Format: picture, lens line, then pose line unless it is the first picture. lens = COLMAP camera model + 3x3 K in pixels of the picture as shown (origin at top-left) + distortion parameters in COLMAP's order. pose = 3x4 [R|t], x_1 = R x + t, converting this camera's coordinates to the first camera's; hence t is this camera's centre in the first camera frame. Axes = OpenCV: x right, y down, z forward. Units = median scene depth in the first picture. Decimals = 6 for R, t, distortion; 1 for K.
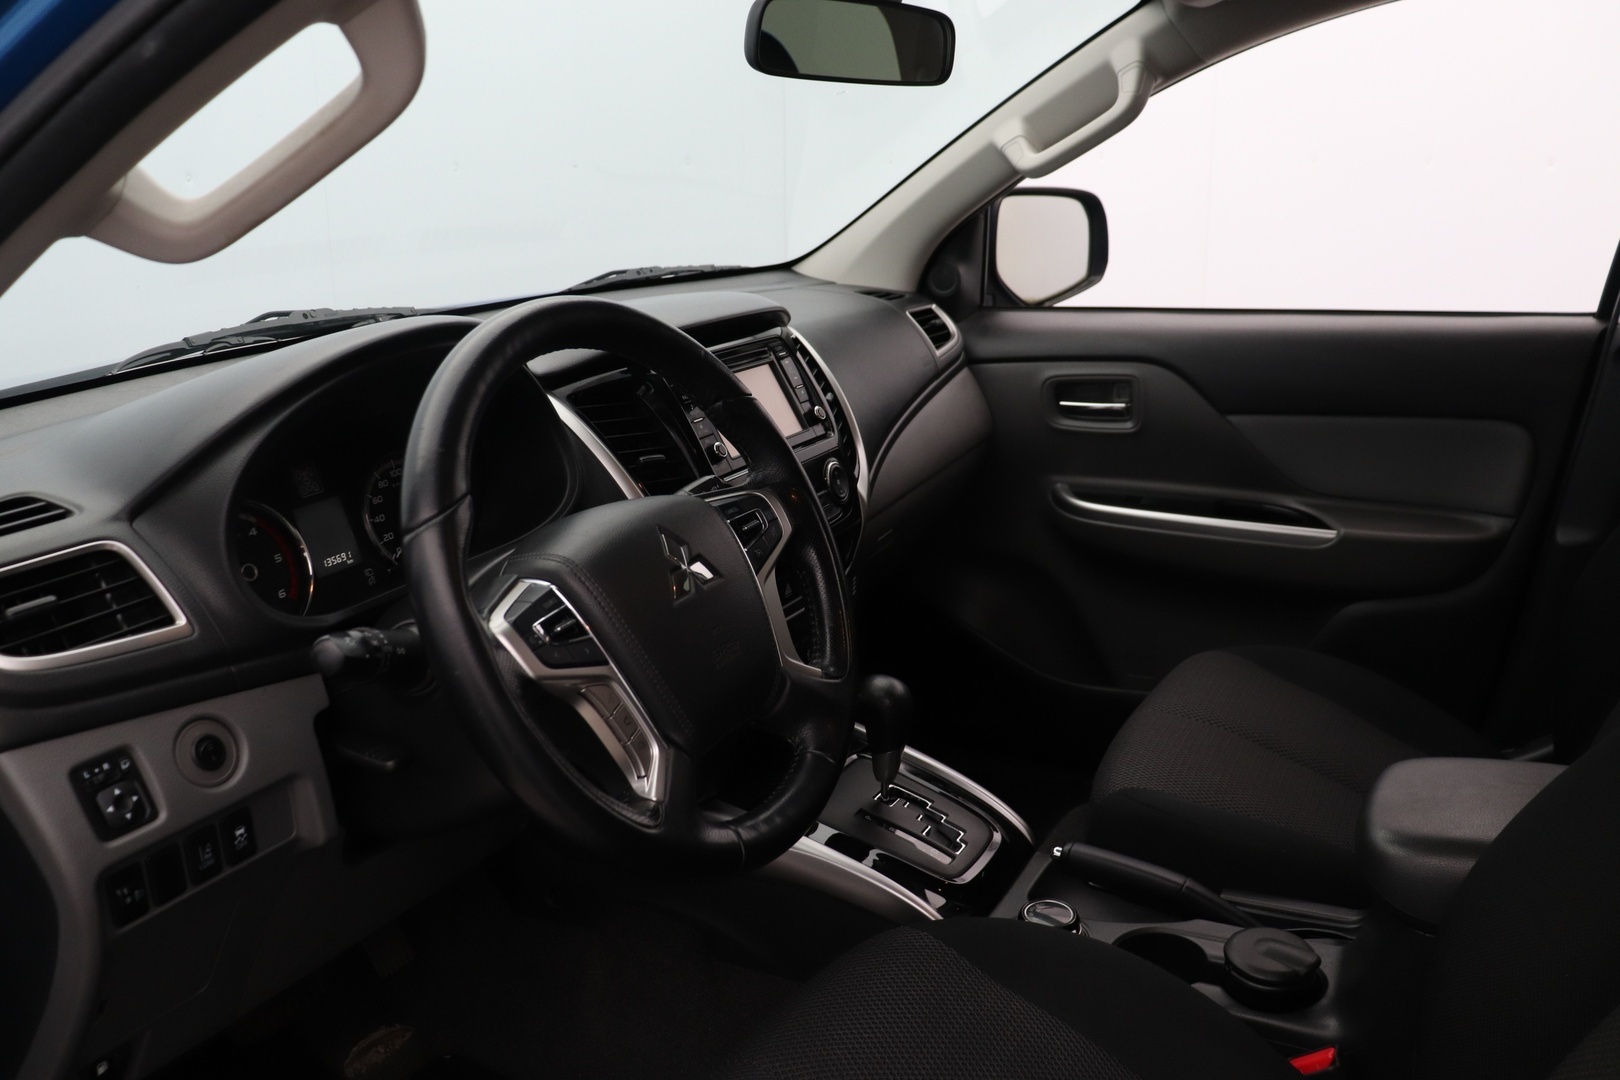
lens RADIAL K [[1281.5, 0, 809.1], [0, 1281.5, 568.4], [0, 0, 1]] dist [-0.176144, 0.122562]
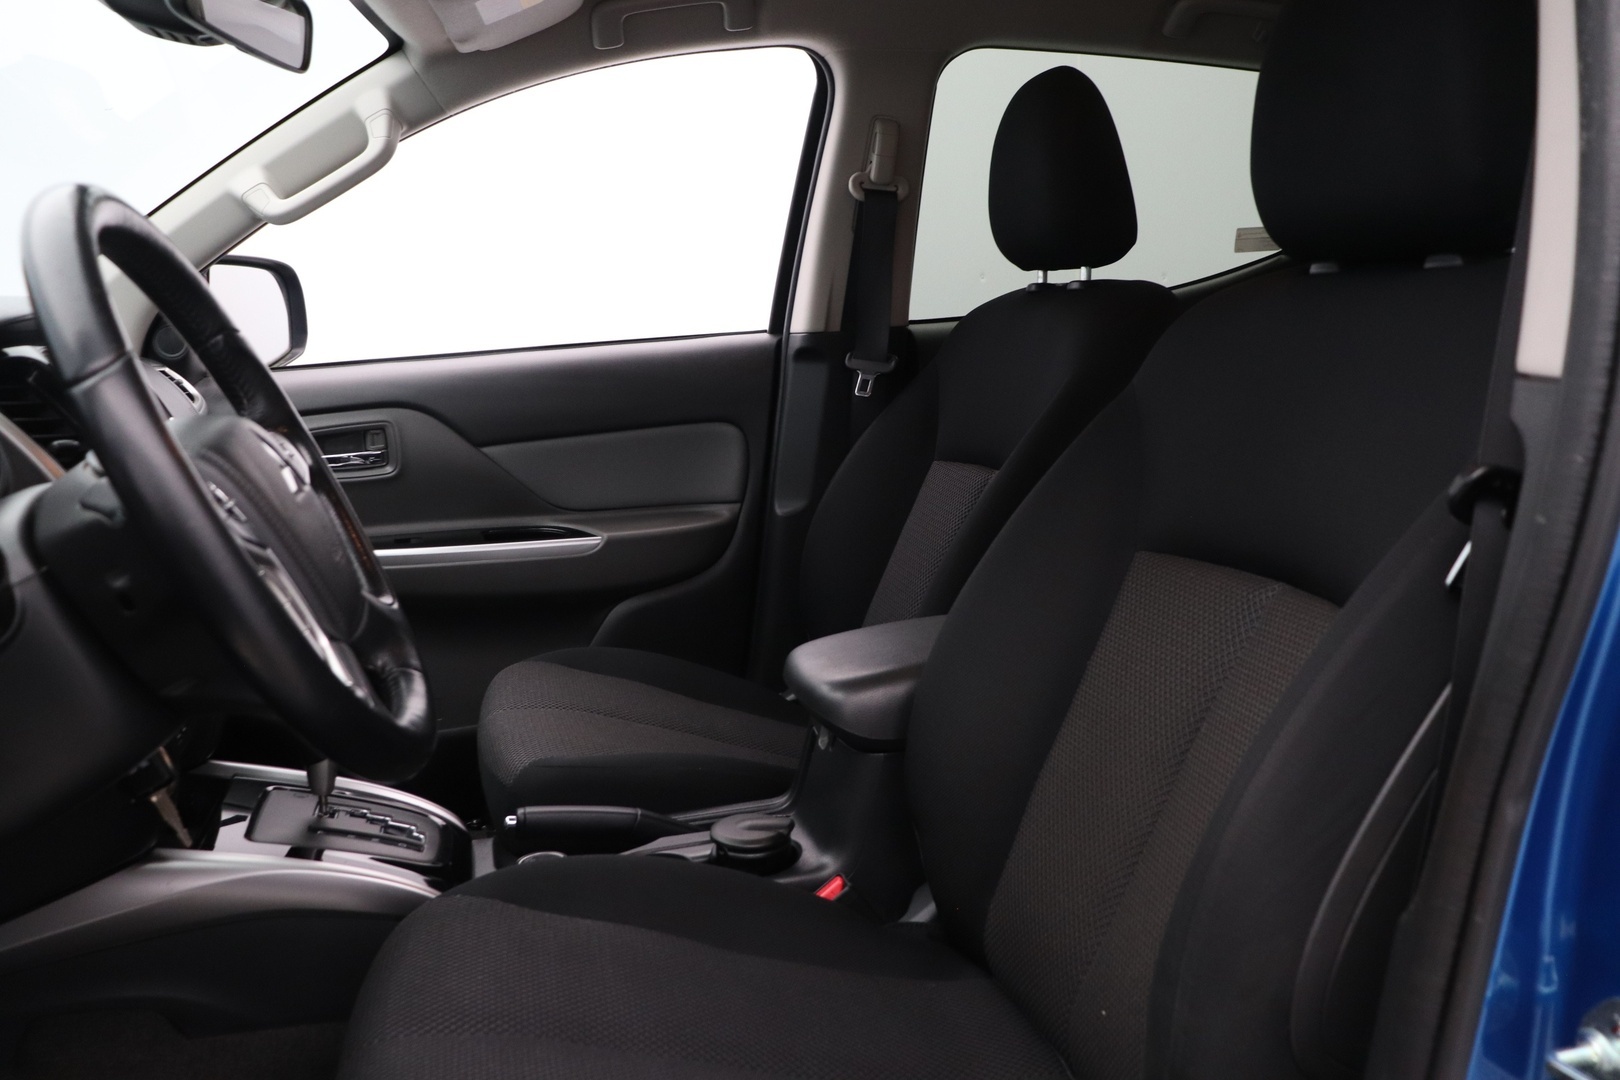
lens RADIAL K [[1281.5, 0, 809.1], [0, 1281.5, 568.4], [0, 0, 1]] dist [-0.176144, 0.122562]
pose [[0.735221, -0.123089, 0.666558, -0.207048], [0.205622, 0.977536, -0.046289, 0.091782], [-0.645887, 0.171092, 0.744015, 0.043828]]
